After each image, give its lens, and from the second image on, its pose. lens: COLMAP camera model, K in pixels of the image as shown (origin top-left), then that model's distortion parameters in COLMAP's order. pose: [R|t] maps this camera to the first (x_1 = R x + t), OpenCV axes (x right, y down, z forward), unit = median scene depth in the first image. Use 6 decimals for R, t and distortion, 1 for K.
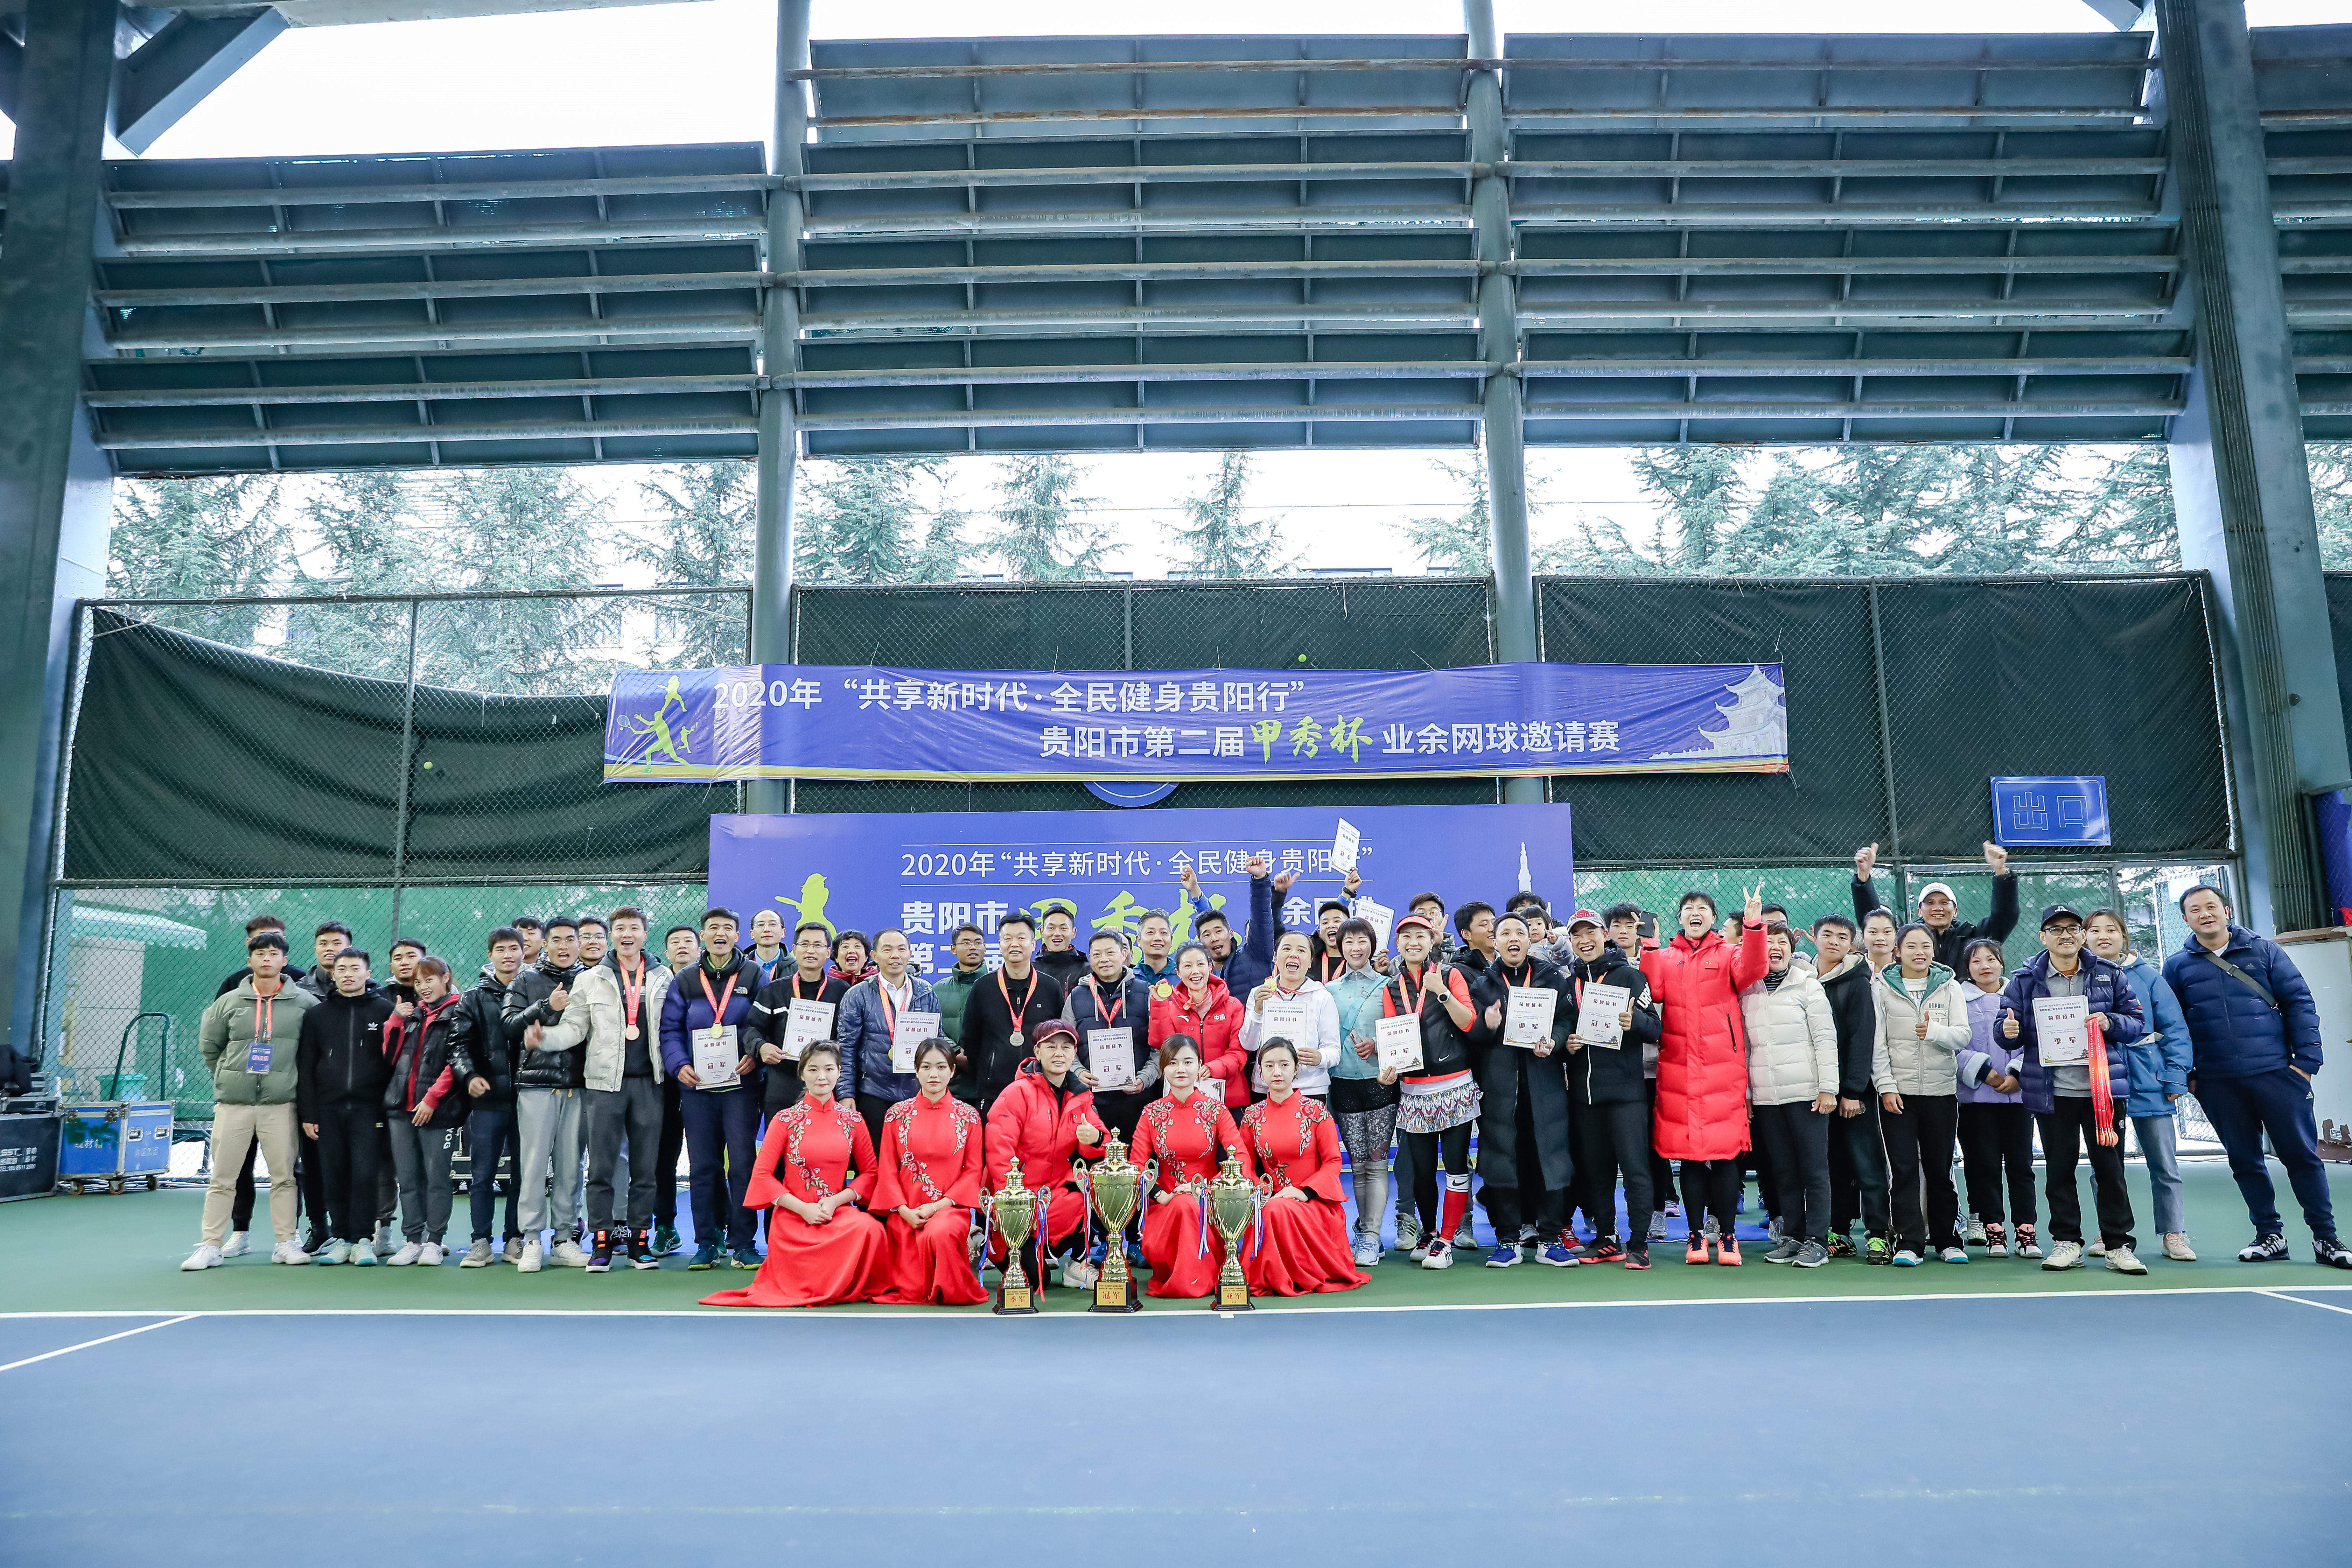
lens RADIAL K [[1567.2, 0, 1177.7], [0, 1567.2, 795.3], [0, 0, 1]] dist [-0.103461, 0.074252]
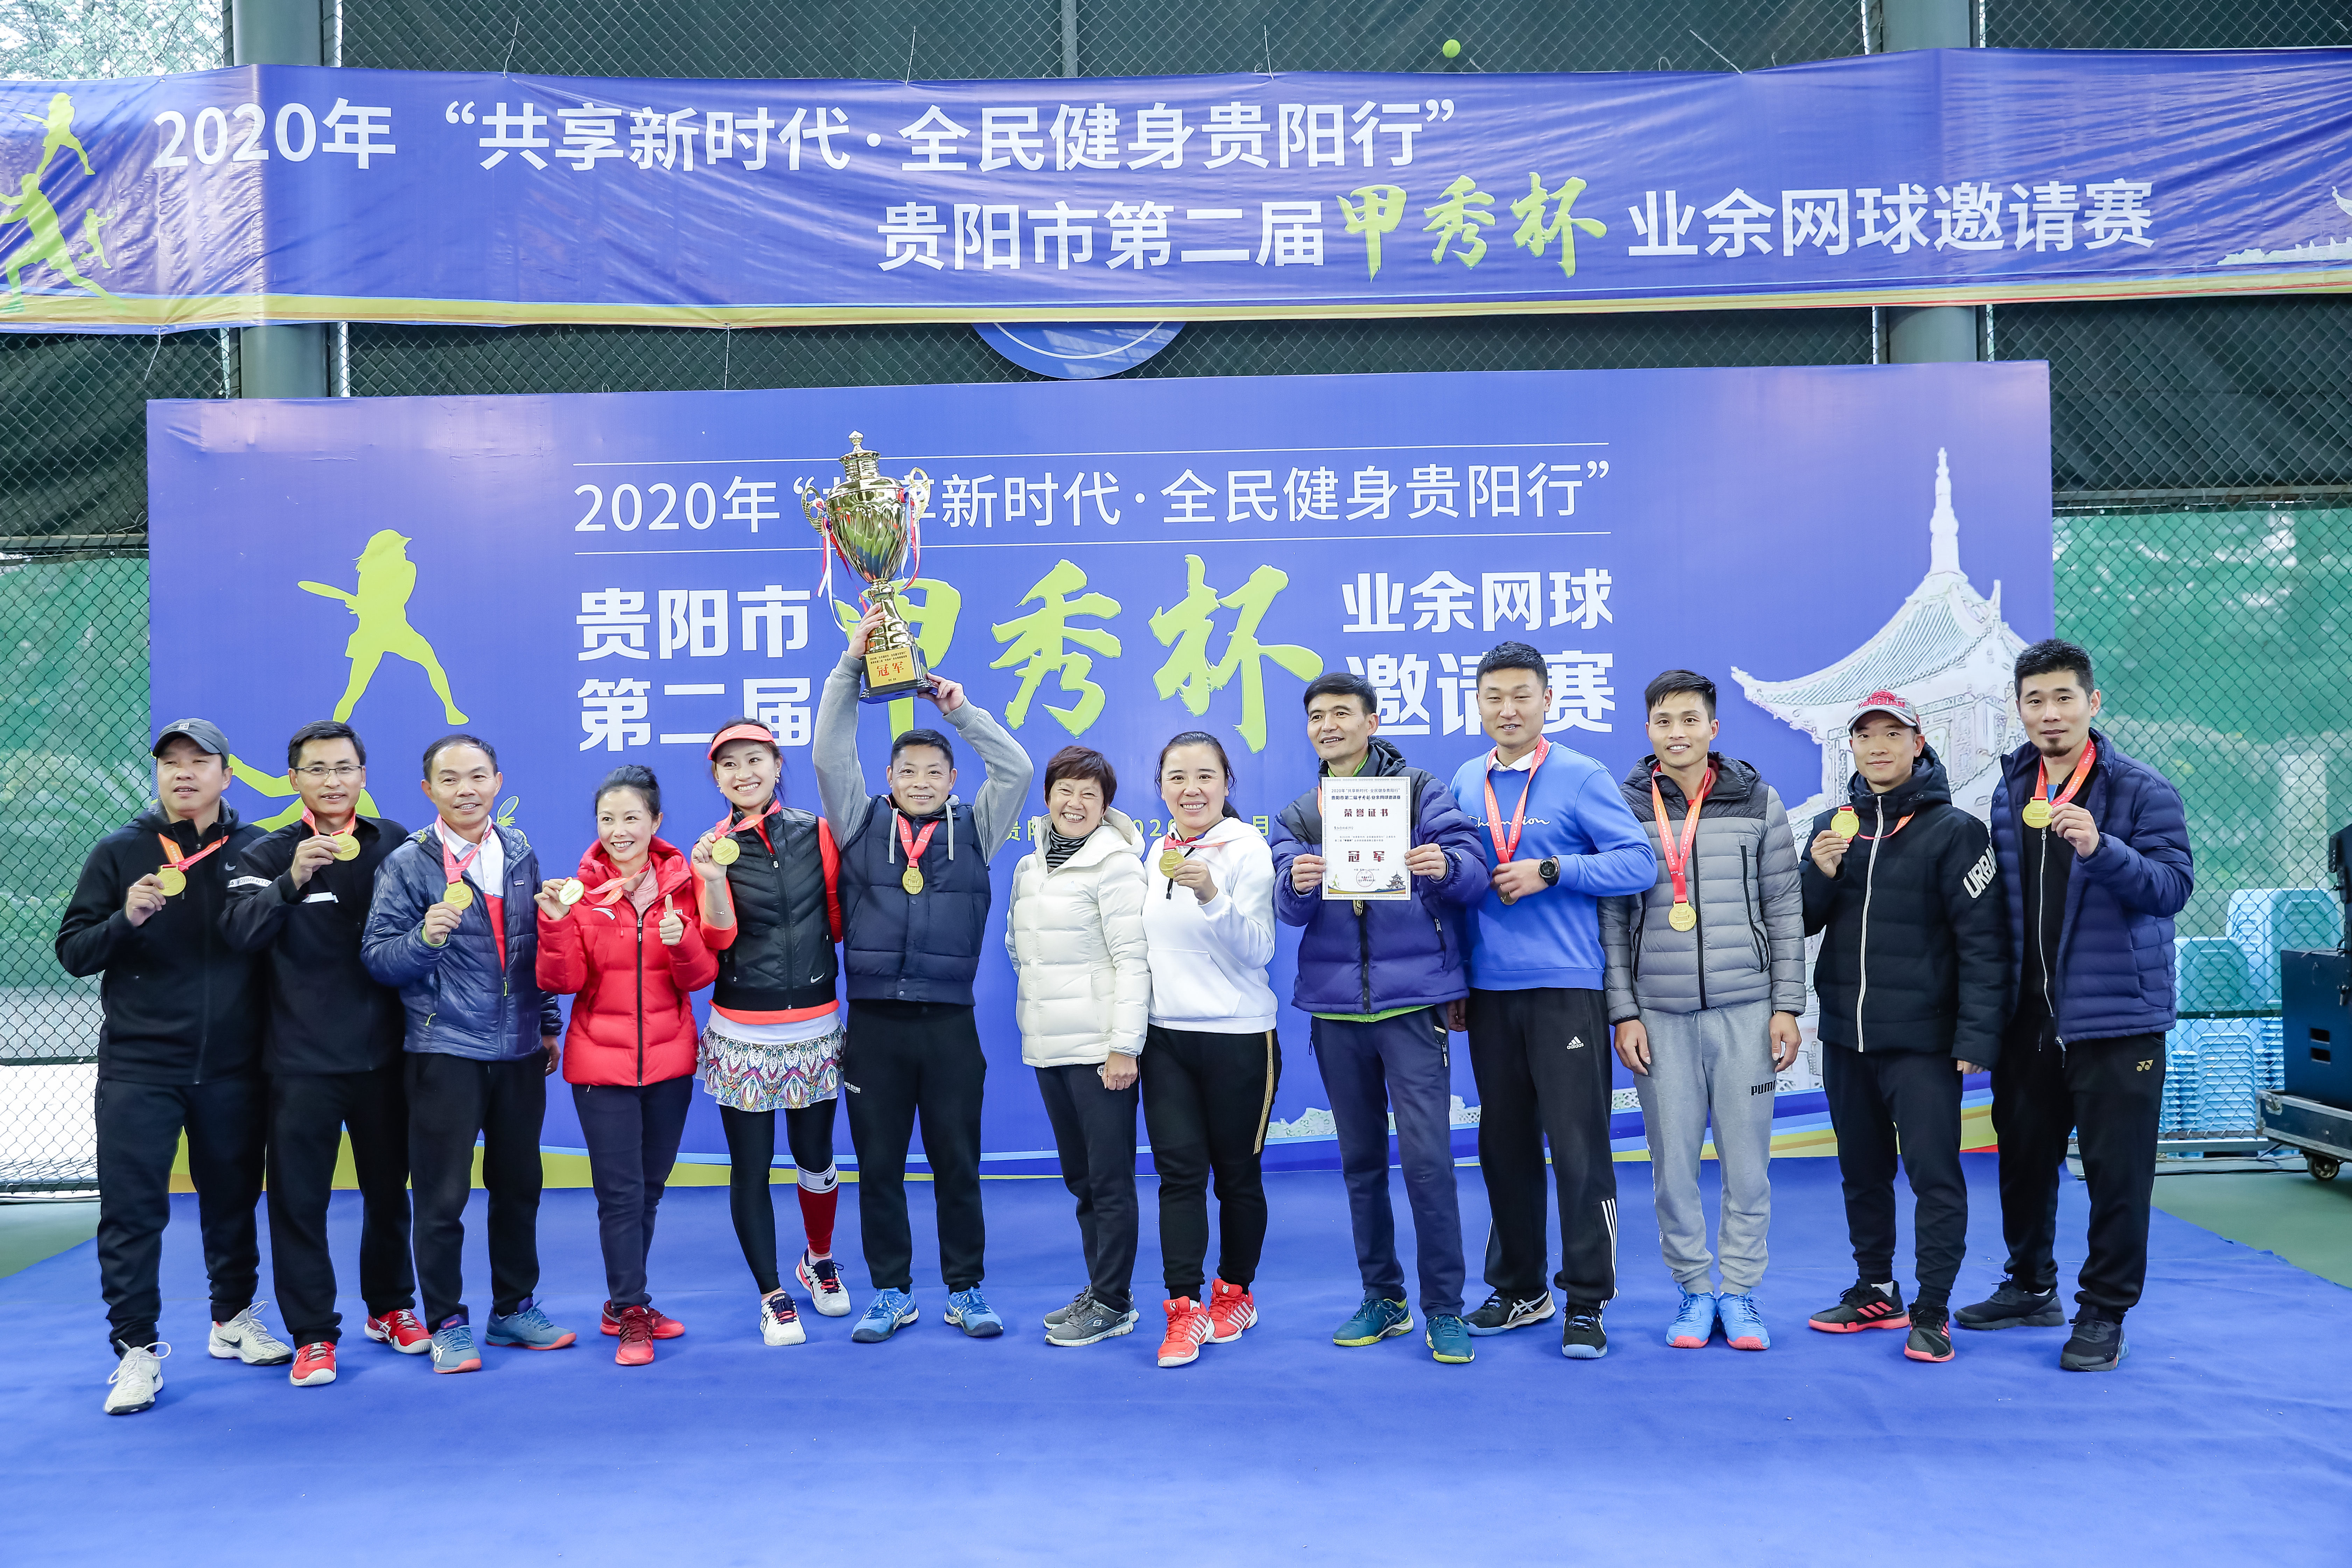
lens RADIAL K [[1973.3, 0, 1176.0], [0, 1973.3, 784.0], [0, 0, 1]] dist [-0.042101, 0.079677]
pose [[0.999971, -0.007389, -0.001983, -0.001016], [0.007605, 0.988142, 0.153354, 0.036164], [0.000826, -0.153365, 0.988169, 0.407653]]
